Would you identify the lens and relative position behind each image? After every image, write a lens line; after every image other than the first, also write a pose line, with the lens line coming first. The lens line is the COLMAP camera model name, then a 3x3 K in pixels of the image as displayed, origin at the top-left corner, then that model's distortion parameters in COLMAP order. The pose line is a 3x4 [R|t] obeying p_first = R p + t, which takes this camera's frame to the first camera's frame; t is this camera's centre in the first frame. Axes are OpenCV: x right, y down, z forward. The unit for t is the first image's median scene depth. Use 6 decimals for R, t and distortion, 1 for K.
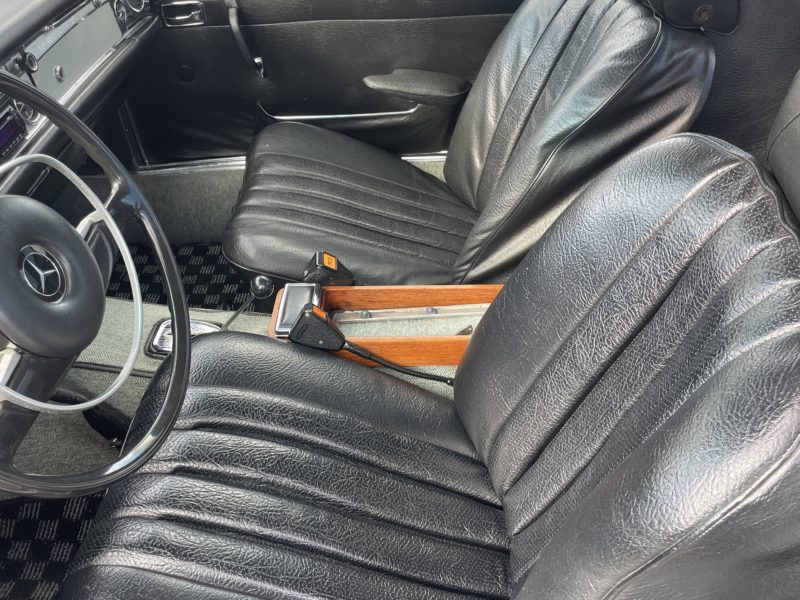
lens RADIAL K [[817.7, 0, 403.2], [0, 817.7, 296.2], [0, 0, 1]] dist [0.102961, -0.204512]
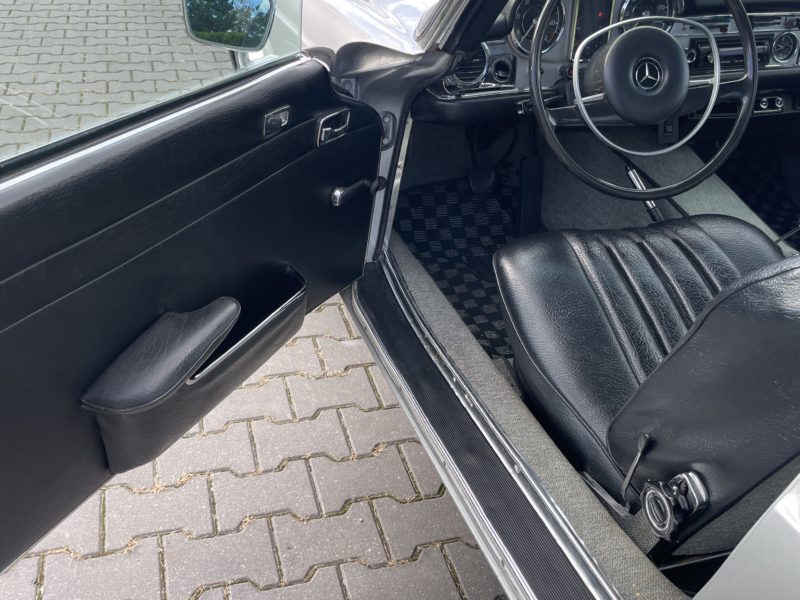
lens RADIAL K [[815.8, 0, 397.1], [0, 815.8, 301.0], [0, 0, 1]] dist [0.096652, -0.134981]
pose [[0.340389, 0.531988, -0.775322, 0.604865], [-0.605648, 0.754777, 0.251994, 0.129516], [0.719253, 0.383796, 0.579116, -0.136685]]
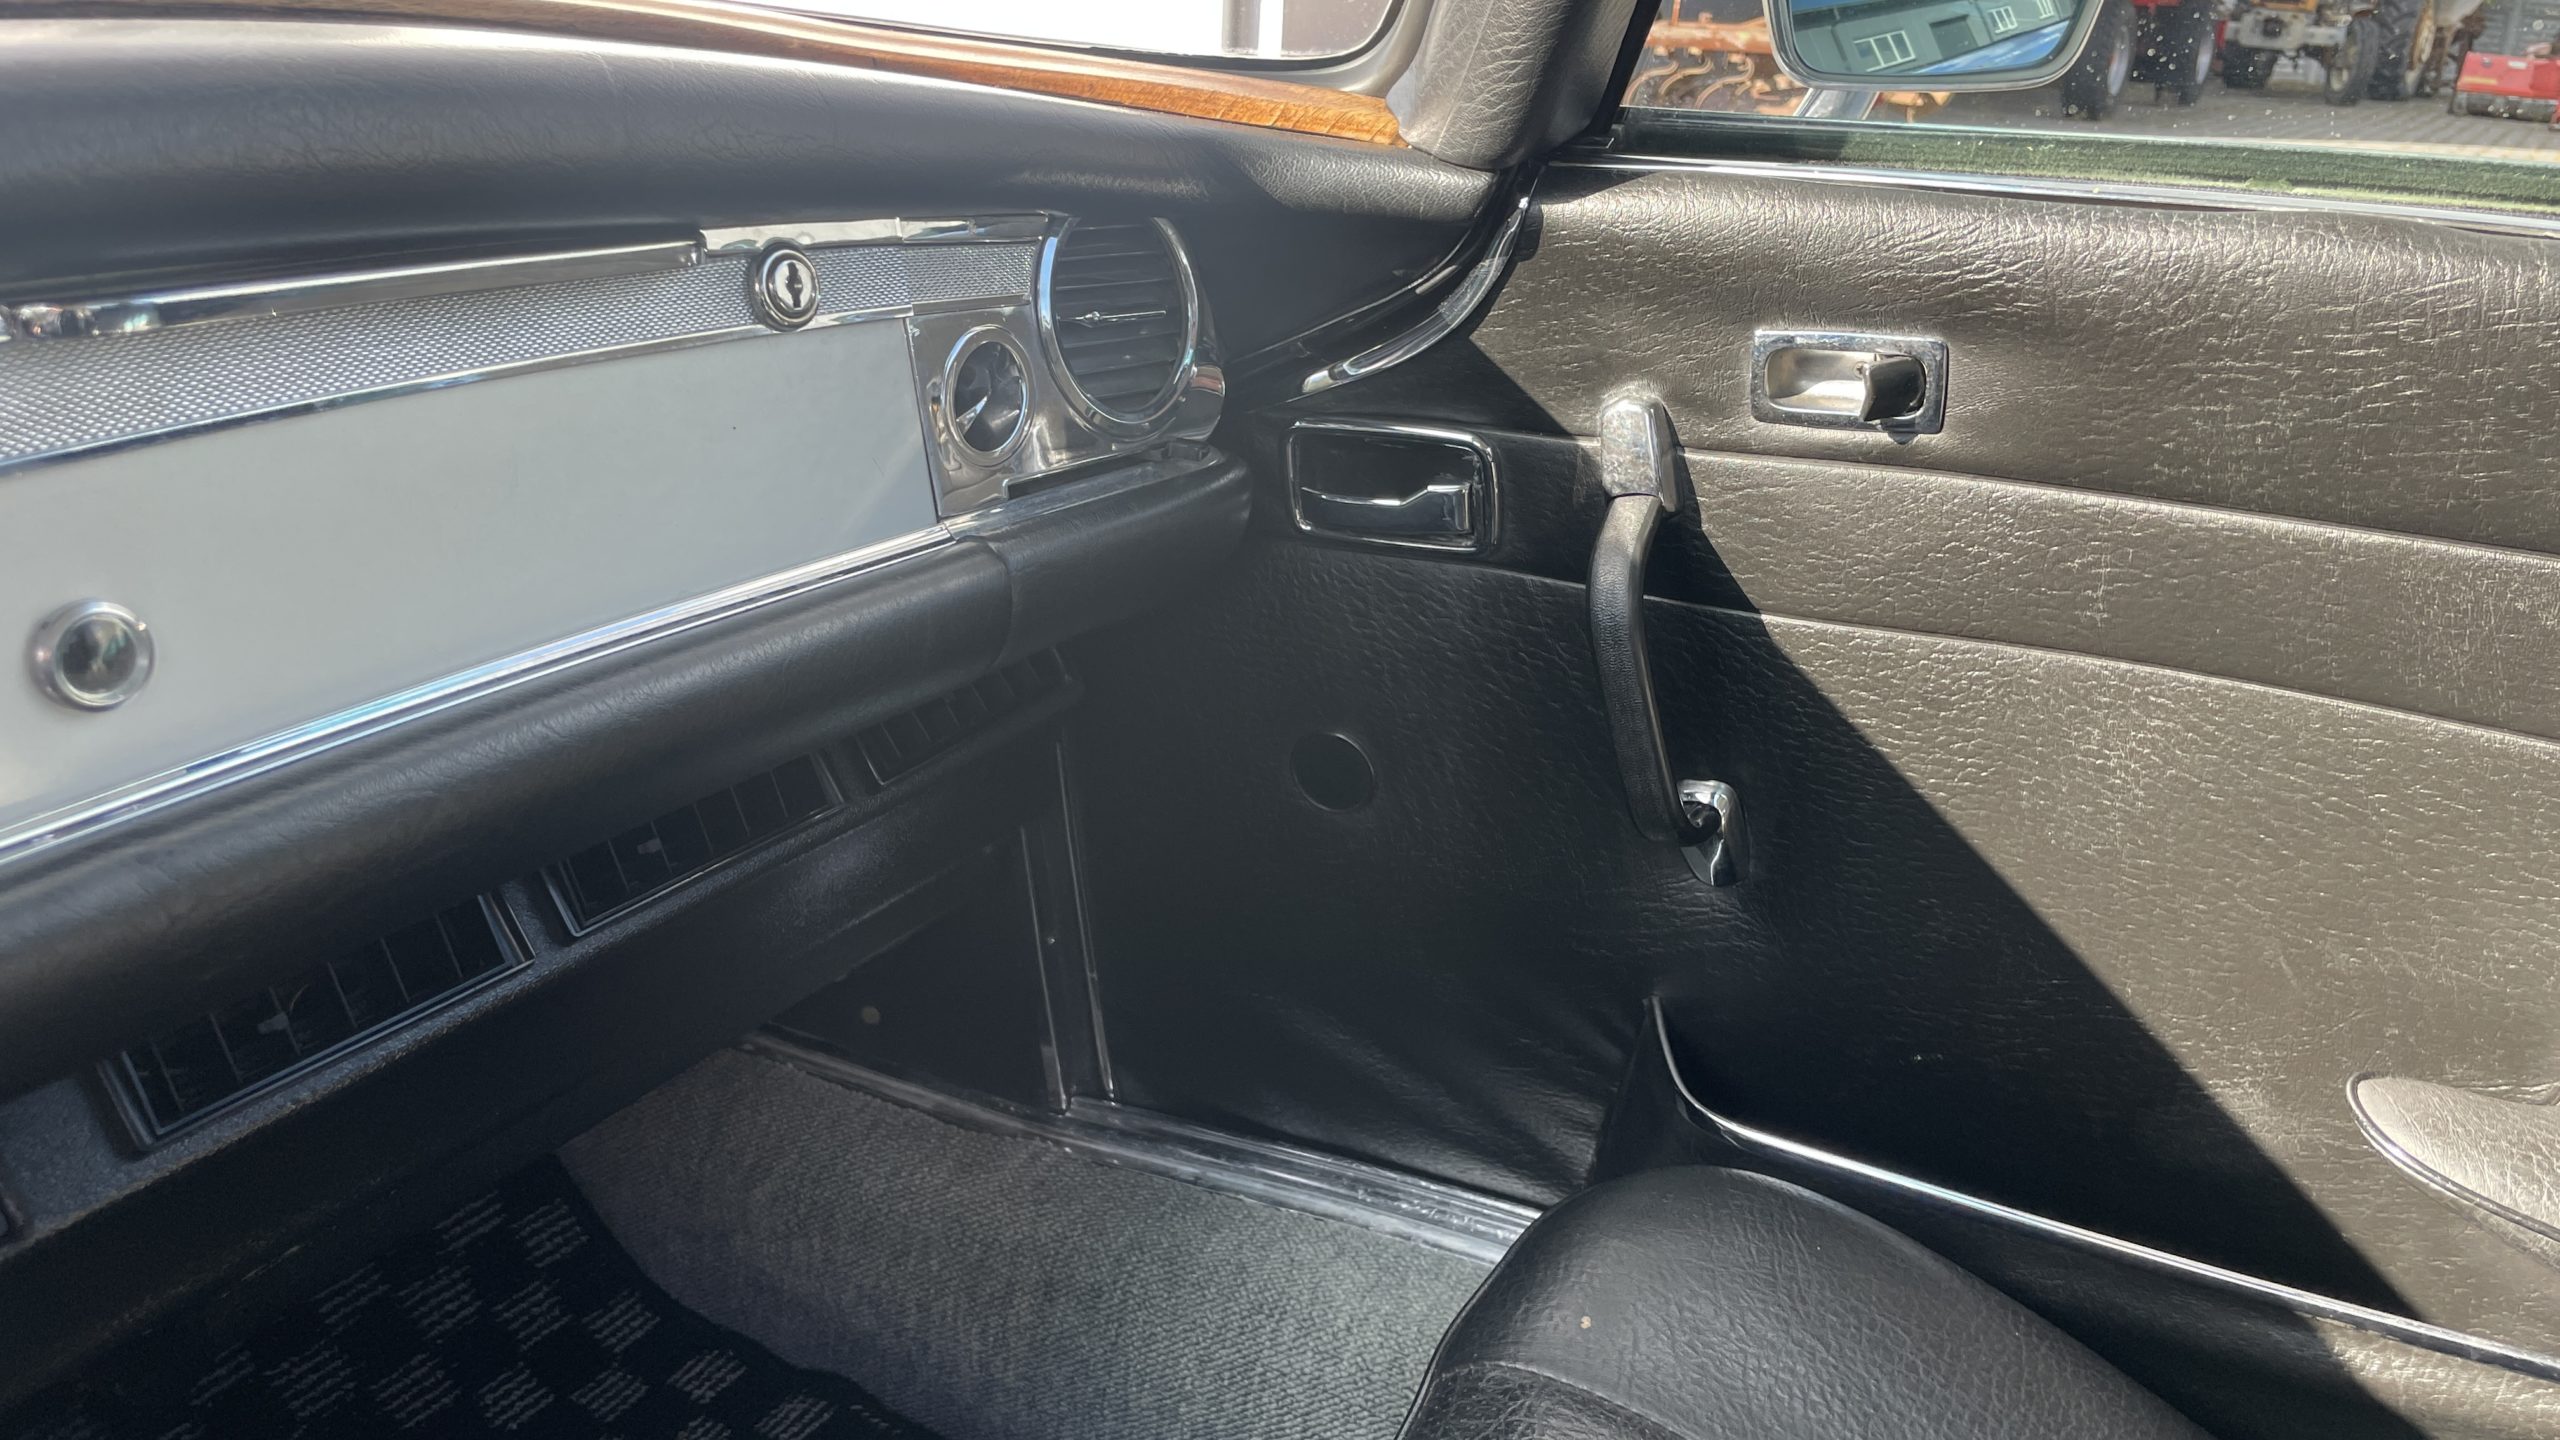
lens RADIAL K [[1931.0, 0, 1305.8], [0, 1931.0, 730.3], [0, 0, 1]] dist [0.107345, -0.190694]
pose [[0.874772, 0.230239, -0.426337, -0.100134], [-0.325576, 0.930959, -0.165274, -0.263032], [0.358850, 0.283383, 0.889337, 0.773522]]
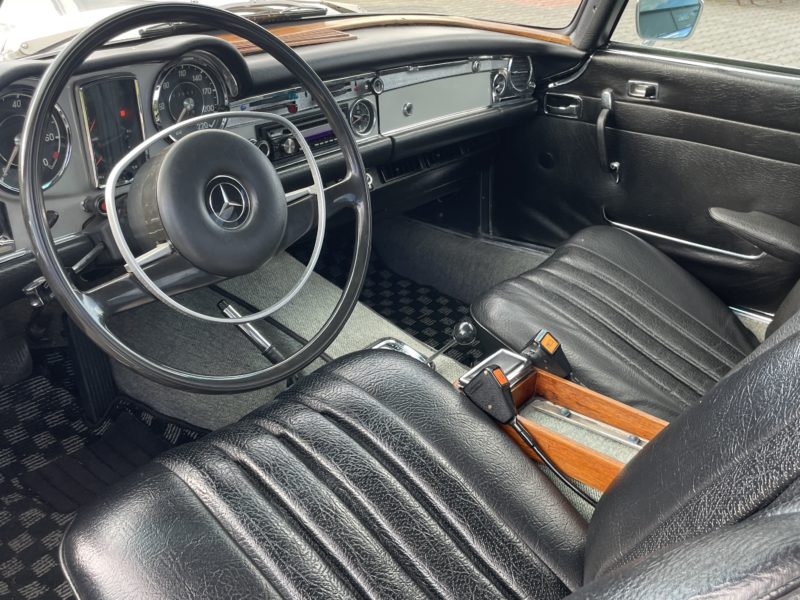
lens RADIAL K [[817.7, 0, 403.2], [0, 817.7, 296.2], [0, 0, 1]] dist [0.102961, -0.204512]
pose [[0.797155, 0.332395, -0.504042, 0.229792], [-0.416921, 0.906871, -0.061326, 0.035874], [0.436716, 0.259032, 0.861499, 0.088773]]
